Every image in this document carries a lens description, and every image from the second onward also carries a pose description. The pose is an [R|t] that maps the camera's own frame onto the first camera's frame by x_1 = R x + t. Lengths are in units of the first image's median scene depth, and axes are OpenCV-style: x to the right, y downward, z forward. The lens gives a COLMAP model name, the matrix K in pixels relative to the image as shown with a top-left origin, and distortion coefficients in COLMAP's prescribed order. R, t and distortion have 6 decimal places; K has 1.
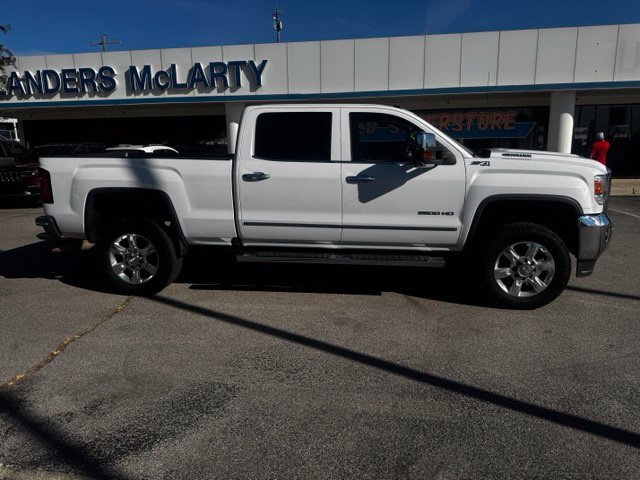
lens RADIAL K [[448.8, 0, 326.6], [0, 448.8, 242.3], [0, 0, 1]] dist [0.085981, -0.126787]
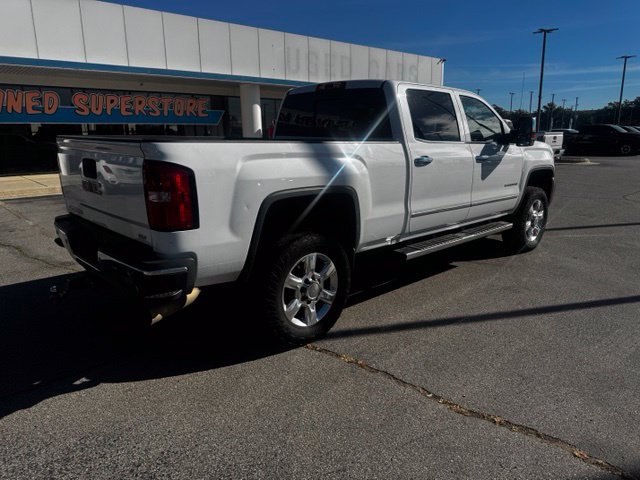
lens RADIAL K [[451.5, 0, 320.0], [0, 451.5, 240.0], [0, 0, 1]] dist [0.038369, -0.046339]
pose [[0.636560, -0.171277, 0.751968, -0.918430], [0.155727, 0.983489, 0.092184, -0.099139], [-0.755341, 0.058421, 0.652722, 0.541413]]
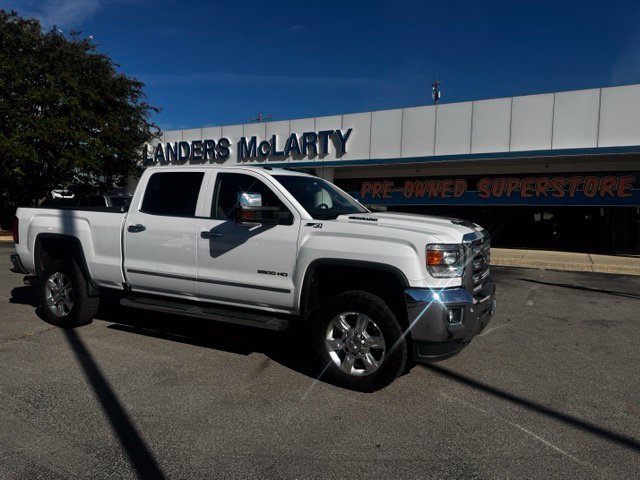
lens RADIAL K [[448.8, 0, 326.6], [0, 448.8, 242.3], [0, 0, 1]] dist [0.085981, -0.126787]
pose [[0.942032, 0.052566, -0.331378, 0.602644], [-0.097352, 0.987986, -0.120029, -0.022609], [0.321088, 0.145332, 0.935832, 0.108636]]
